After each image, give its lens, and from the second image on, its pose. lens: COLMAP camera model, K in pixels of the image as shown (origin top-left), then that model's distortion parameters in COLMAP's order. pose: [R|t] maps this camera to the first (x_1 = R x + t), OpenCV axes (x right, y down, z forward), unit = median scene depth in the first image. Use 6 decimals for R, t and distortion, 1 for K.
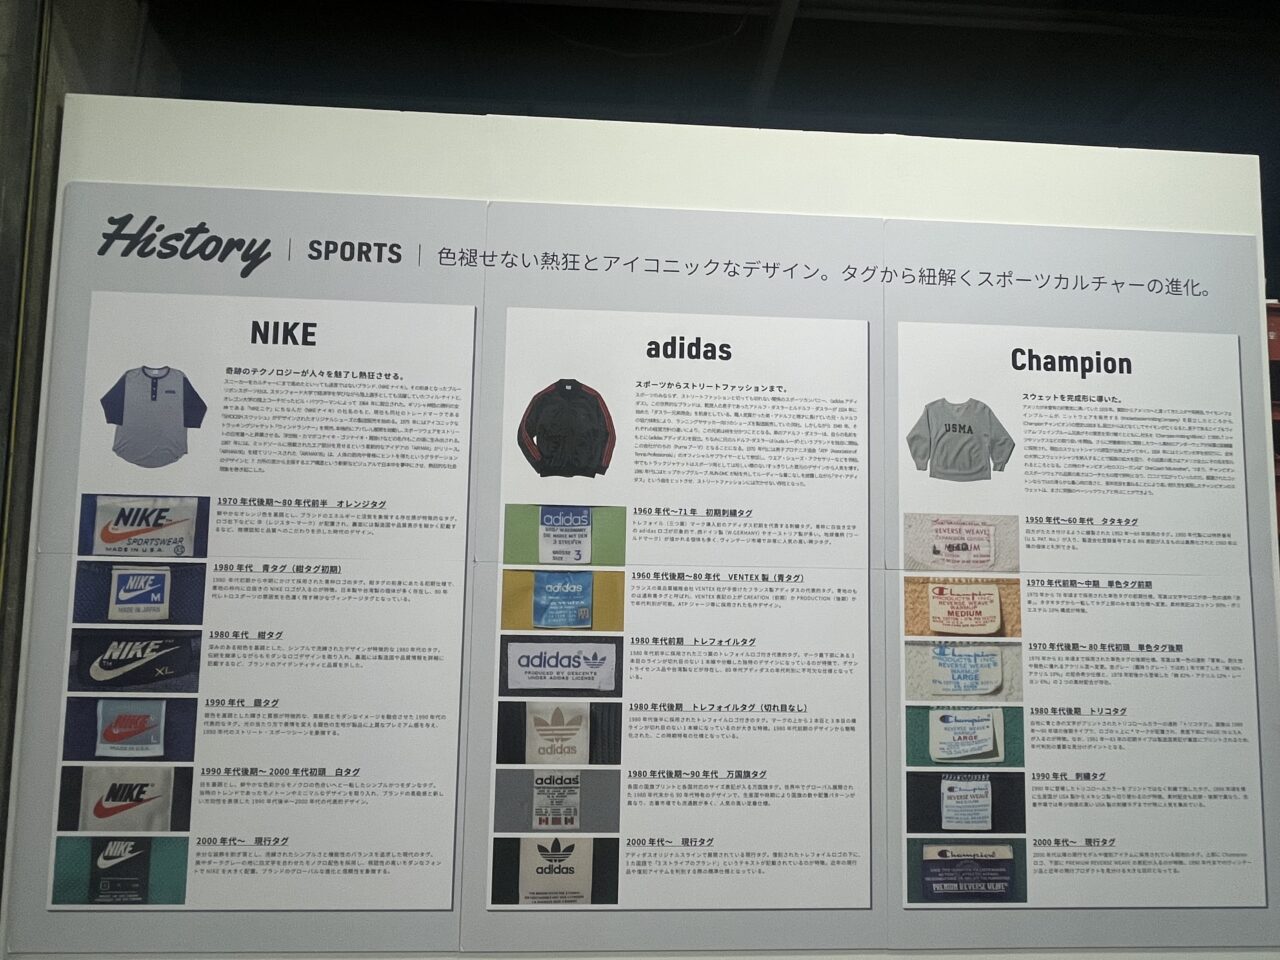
lens RADIAL K [[716.7, 0, 555.1], [0, 716.7, 470.4], [0, 0, 1]] dist [0.000364, -0.001277]
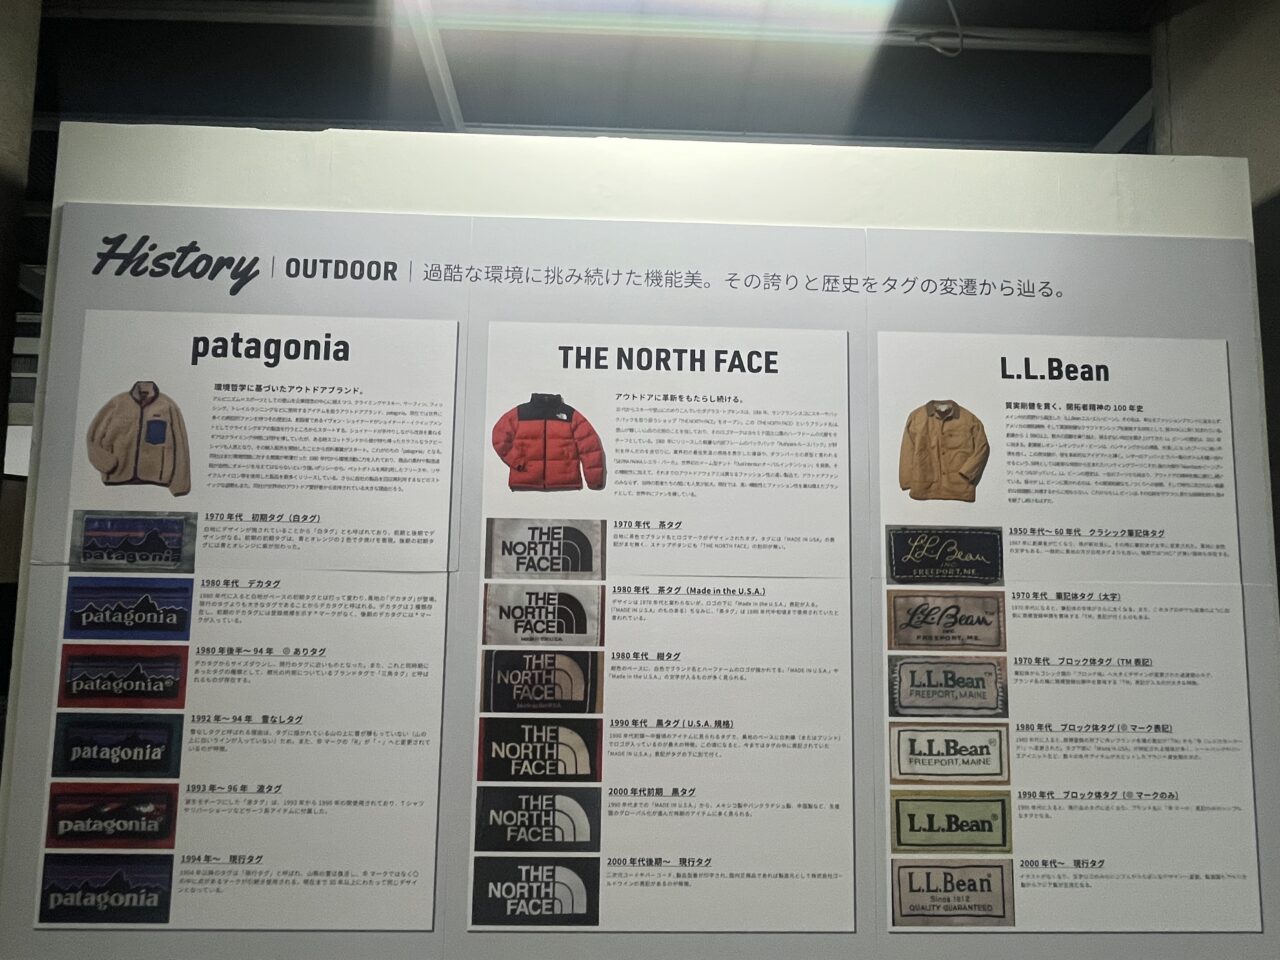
lens RADIAL K [[716.7, 0, 638.8], [0, 716.7, 474.6], [0, 0, 1]] dist [0.000364, -0.001277]
pose [[0.999775, -0.007056, -0.020026, 0.158335], [0.006717, 0.999834, -0.016941, 0.004464], [0.020142, 0.016802, 0.999656, 0.008434]]
